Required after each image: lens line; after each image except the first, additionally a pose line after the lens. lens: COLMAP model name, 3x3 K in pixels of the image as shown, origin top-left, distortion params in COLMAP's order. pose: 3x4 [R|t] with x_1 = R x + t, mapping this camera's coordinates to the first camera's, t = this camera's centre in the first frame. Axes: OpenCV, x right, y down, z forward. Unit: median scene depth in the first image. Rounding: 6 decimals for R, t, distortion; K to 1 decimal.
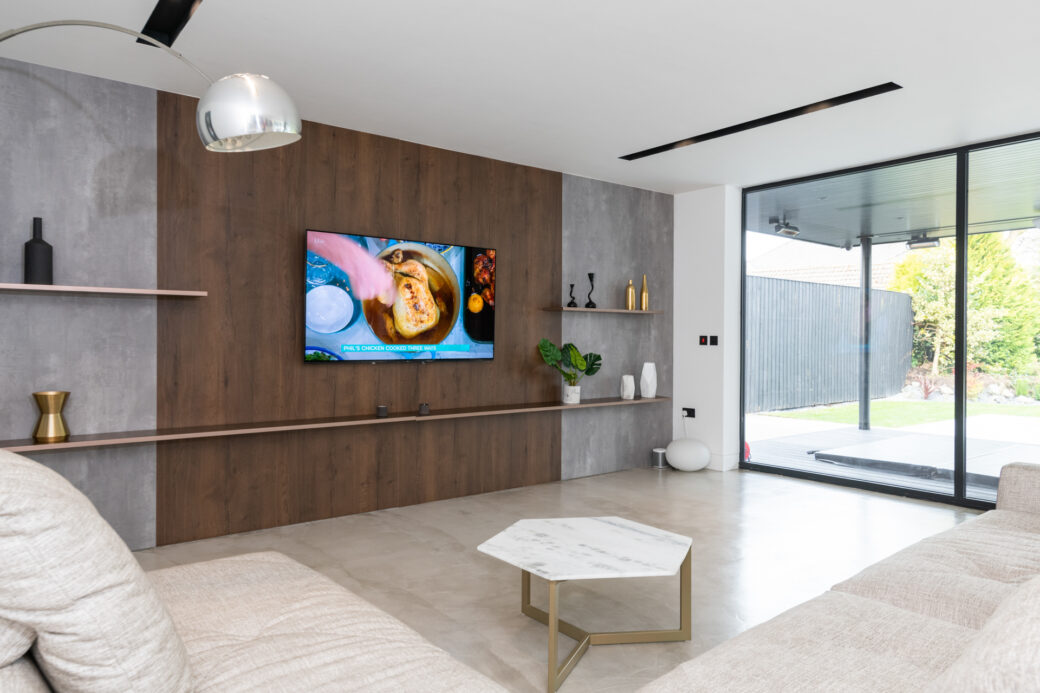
lens RADIAL K [[698.4, 0, 525.3], [0, 698.4, 343.6], [0, 0, 1]] dist [0.022887, 0.002010]
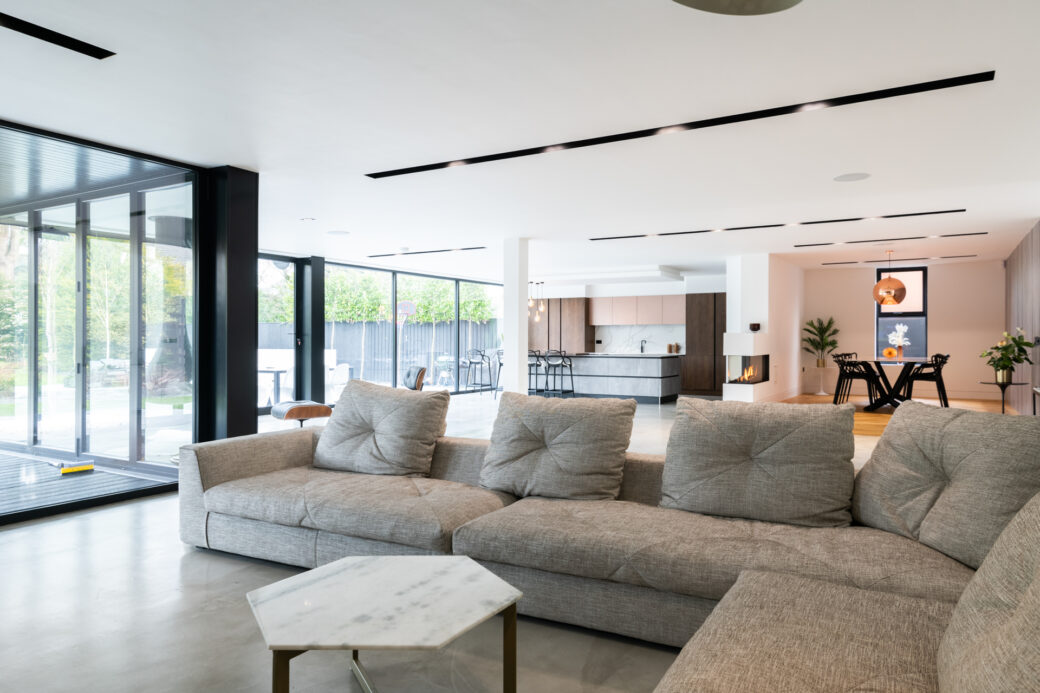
lens RADIAL K [[698.4, 0, 525.3], [0, 698.4, 343.6], [0, 0, 1]] dist [0.022887, 0.002010]
pose [[-0.355667, -0.010466, 0.934554, -0.707902], [0.002171, 0.999925, 0.012024, -0.010767], [-0.934610, 0.006306, -0.355618, 1.123447]]
